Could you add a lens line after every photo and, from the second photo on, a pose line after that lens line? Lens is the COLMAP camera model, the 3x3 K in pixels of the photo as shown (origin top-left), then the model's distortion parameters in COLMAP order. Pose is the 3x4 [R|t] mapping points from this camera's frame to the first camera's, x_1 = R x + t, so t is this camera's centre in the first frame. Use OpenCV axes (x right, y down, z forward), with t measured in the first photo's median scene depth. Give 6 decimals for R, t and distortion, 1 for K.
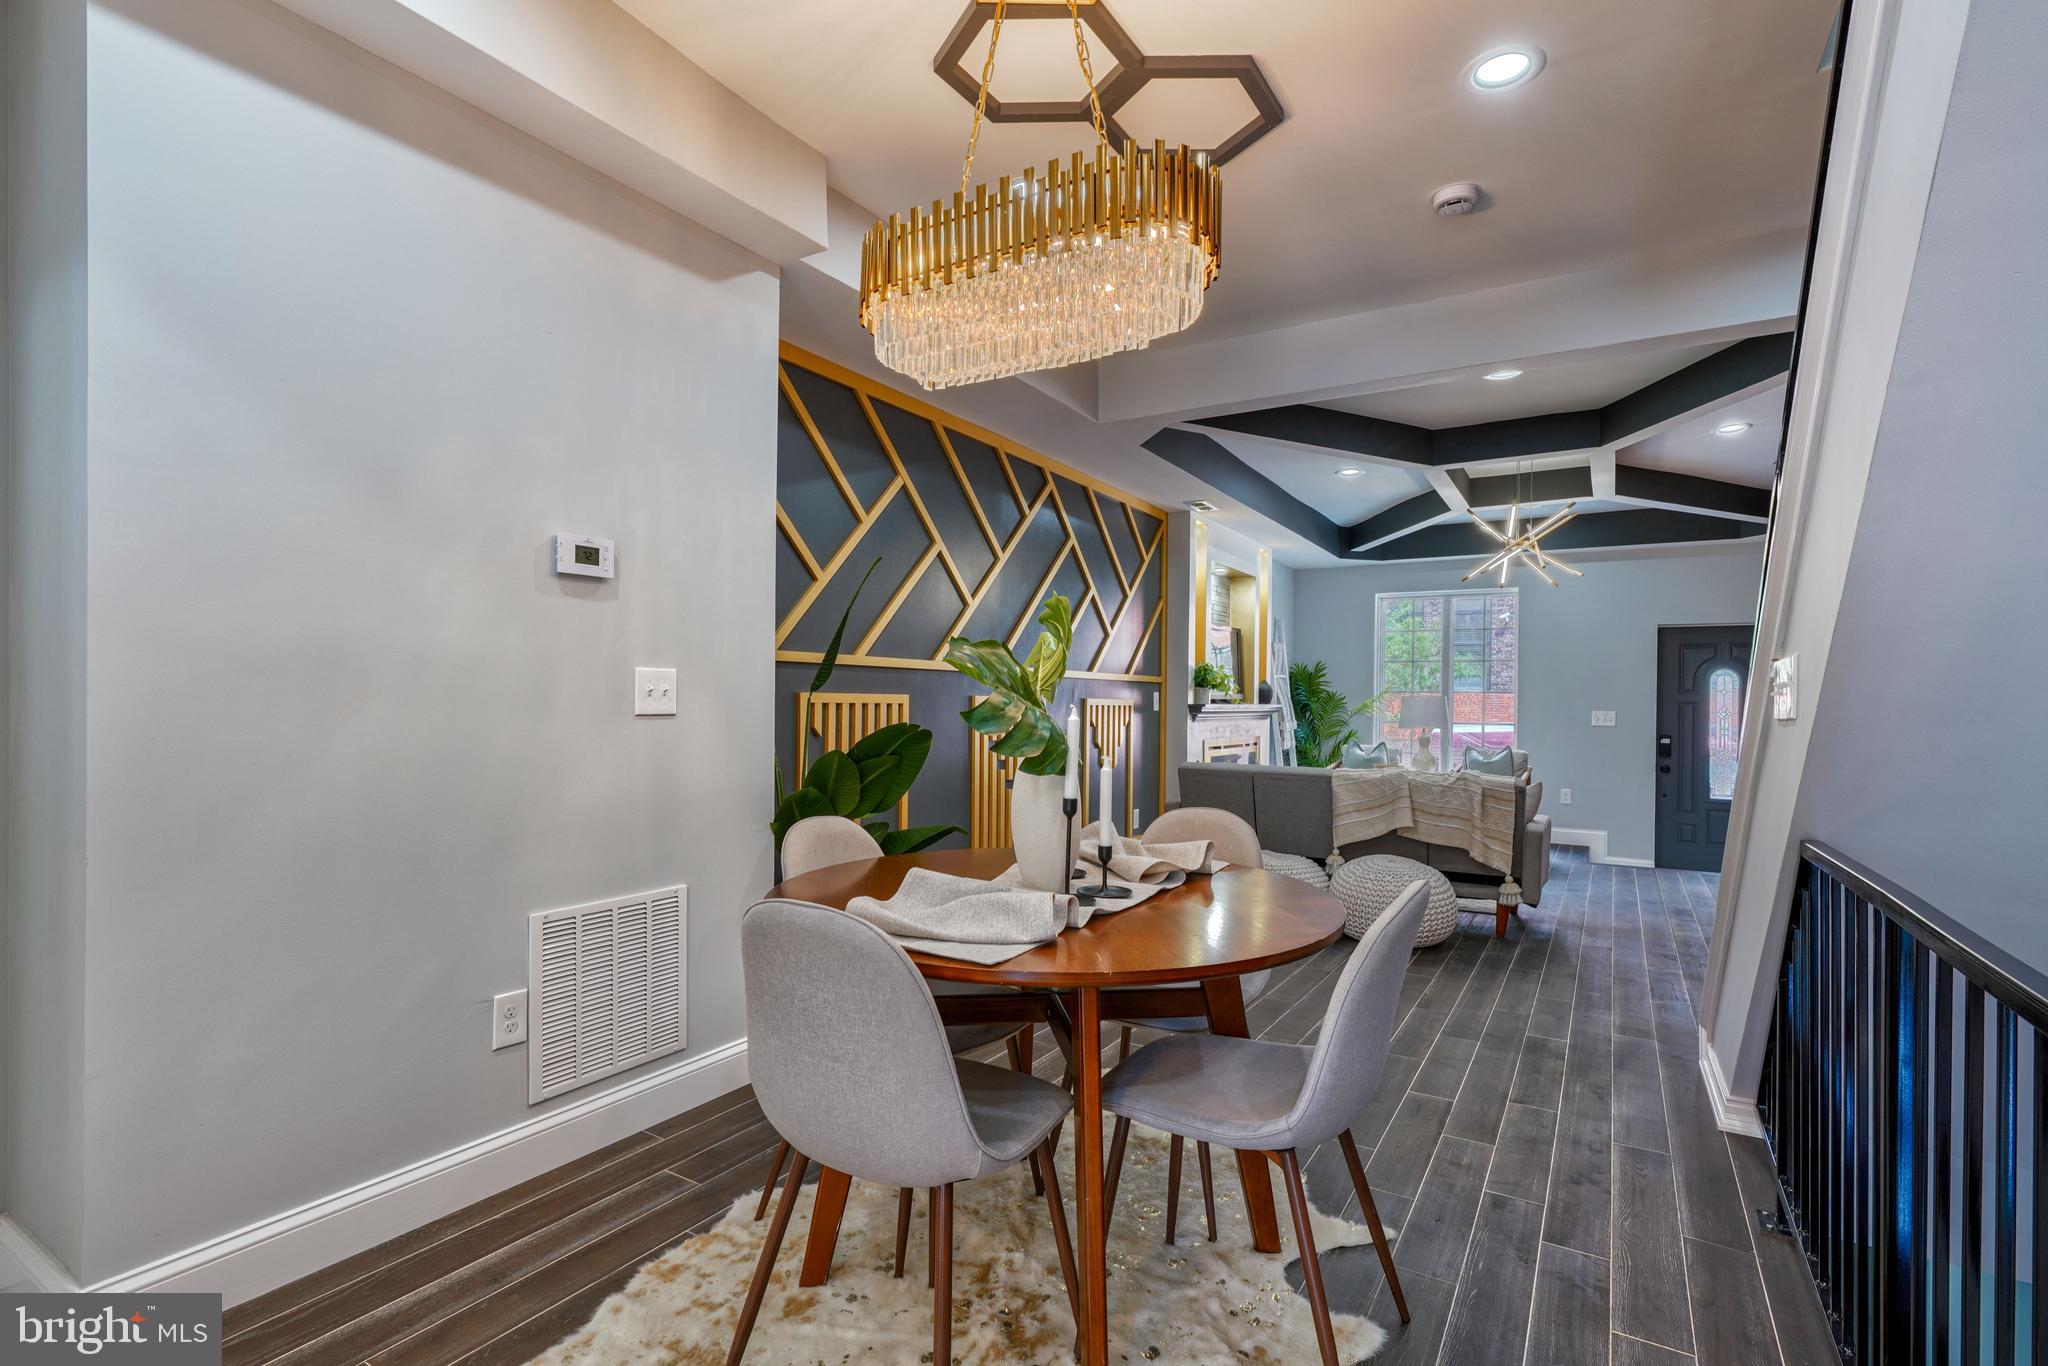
lens RADIAL K [[967.4, 0, 1043.2], [0, 967.4, 701.4], [0, 0, 1]] dist [-0.003637, -0.000057]
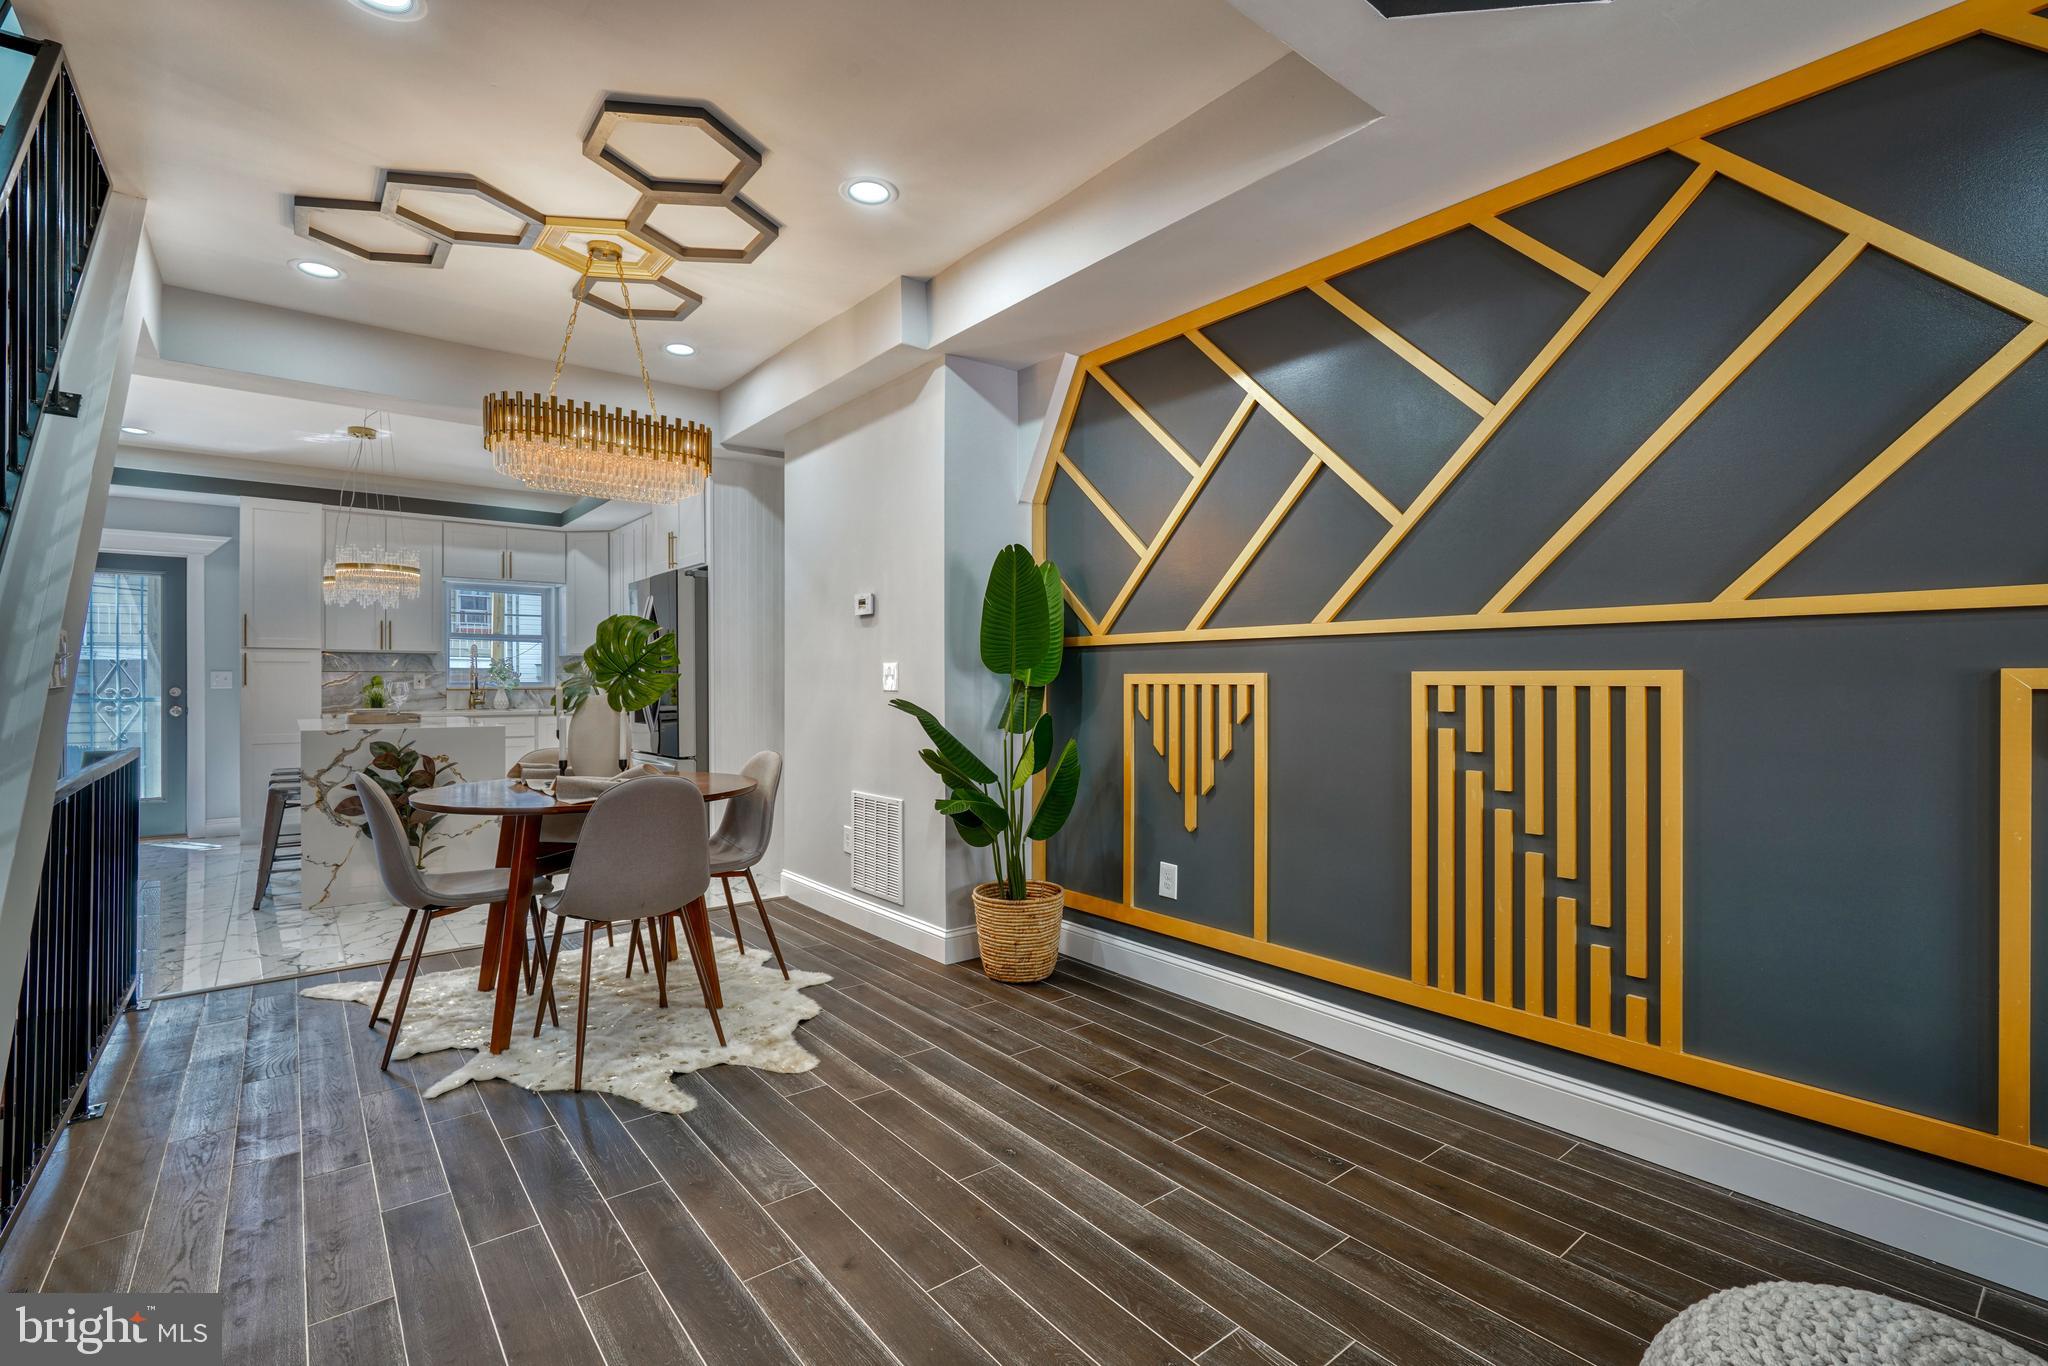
lens RADIAL K [[922.0, 0, 1011.1], [0, 922.0, 681.7], [0, 0, 1]] dist [-0.007100, 0.004511]
pose [[-0.360429, -0.009581, -0.932738, 0.391103], [-0.003837, 0.999954, -0.008789, 0.004301], [0.932779, 0.000411, -0.360449, 0.690382]]
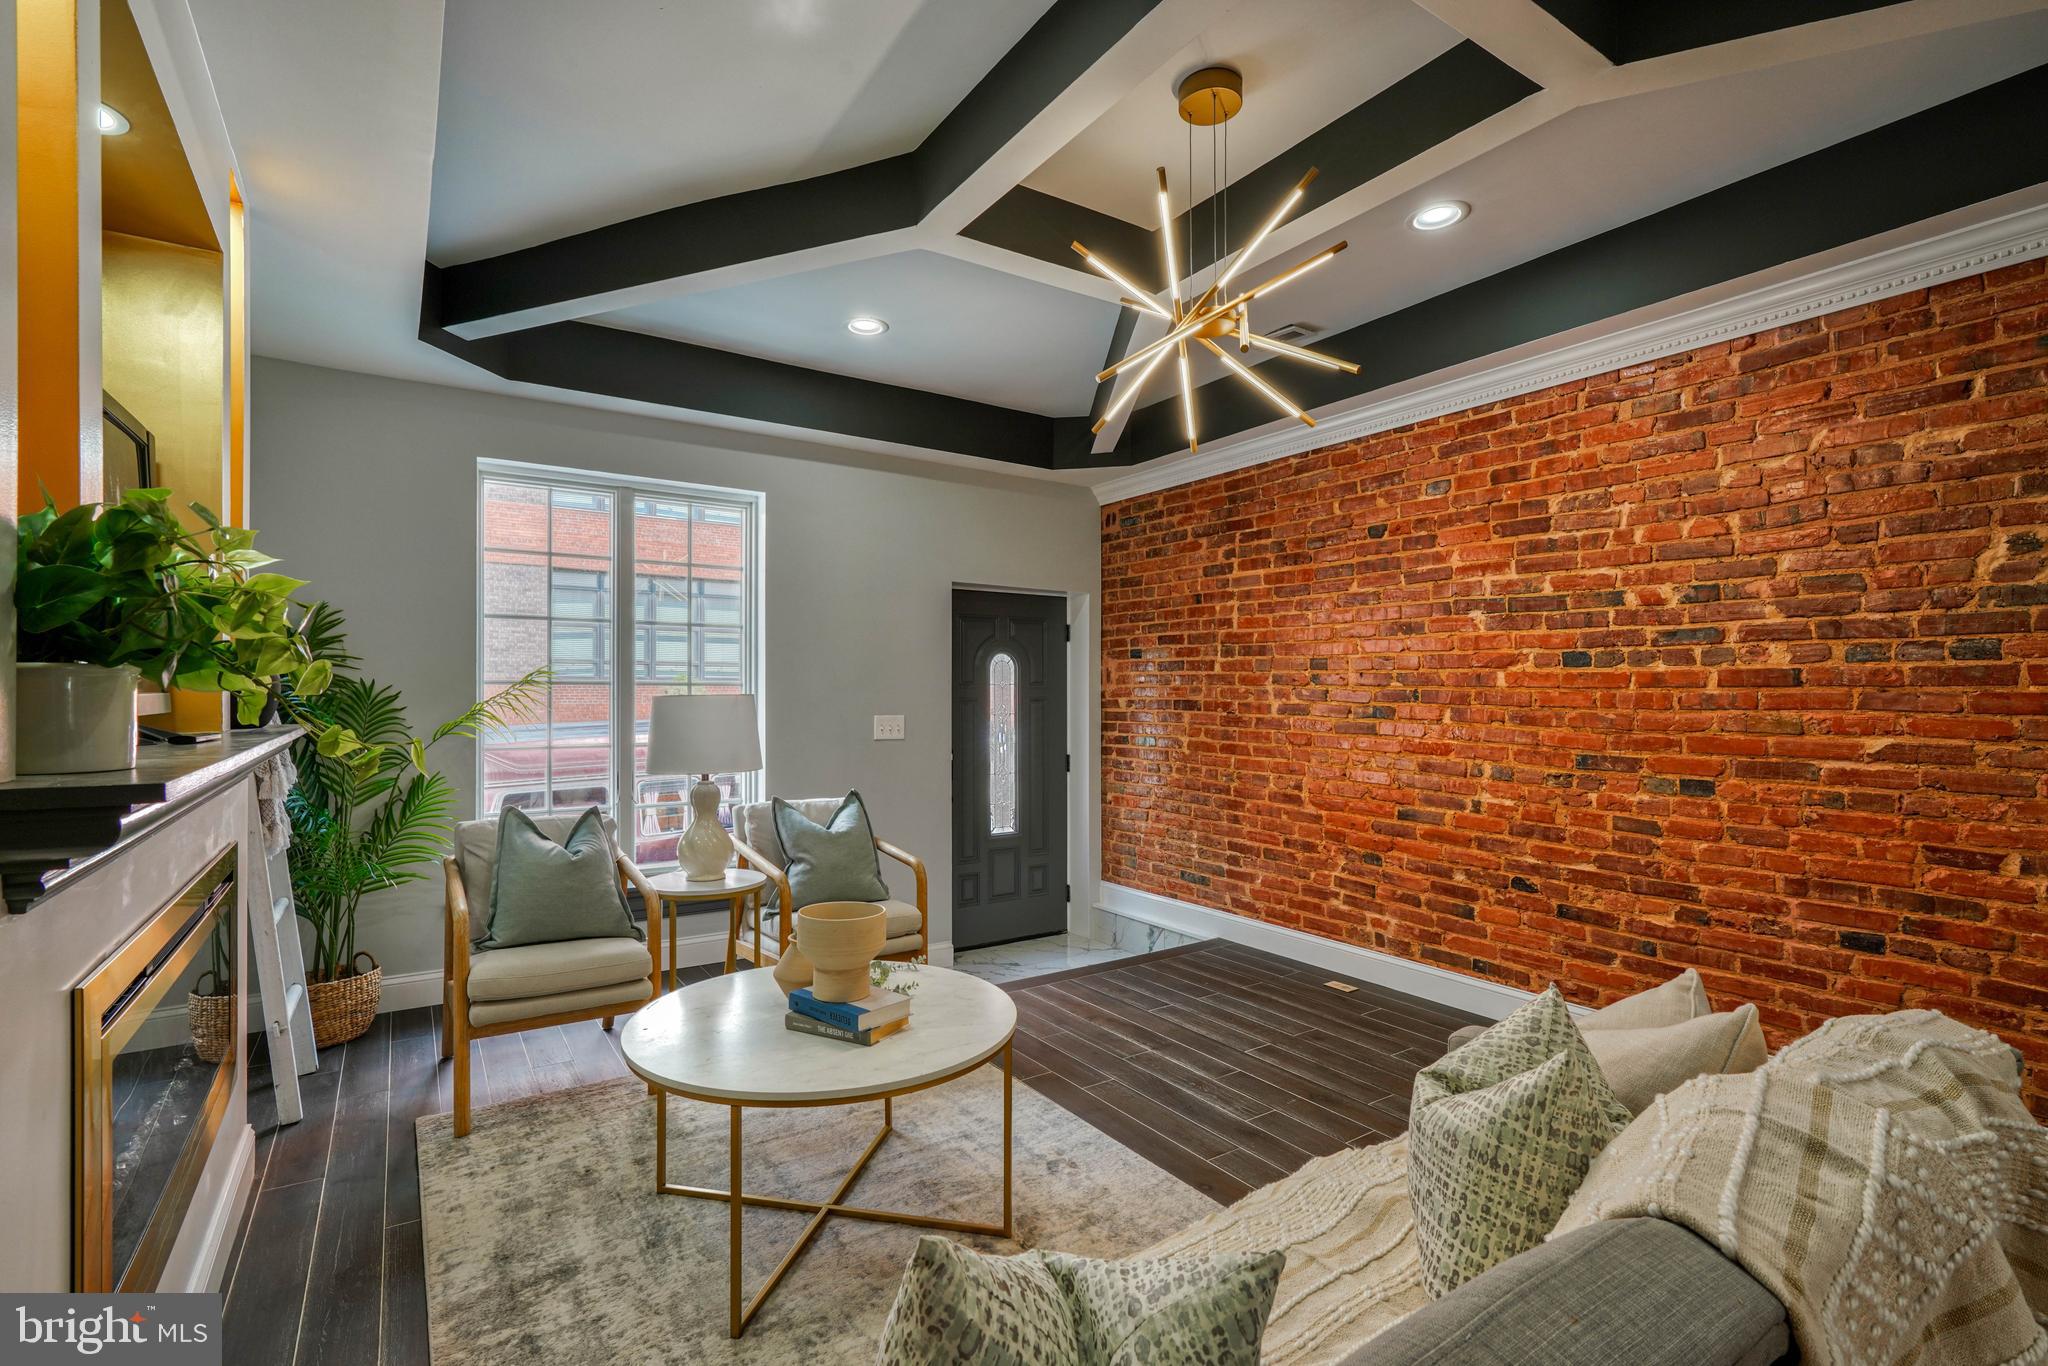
lens RADIAL K [[927.0, 0, 1010.6], [0, 927.0, 684.1], [0, 0, 1]] dist [-0.013248, 0.006507]
pose [[0.442866, -0.000416, 0.896588, 0.104121], [0.003234, 0.999994, -0.001133, -0.010609], [-0.896582, 0.003401, 0.442865, 0.826876]]
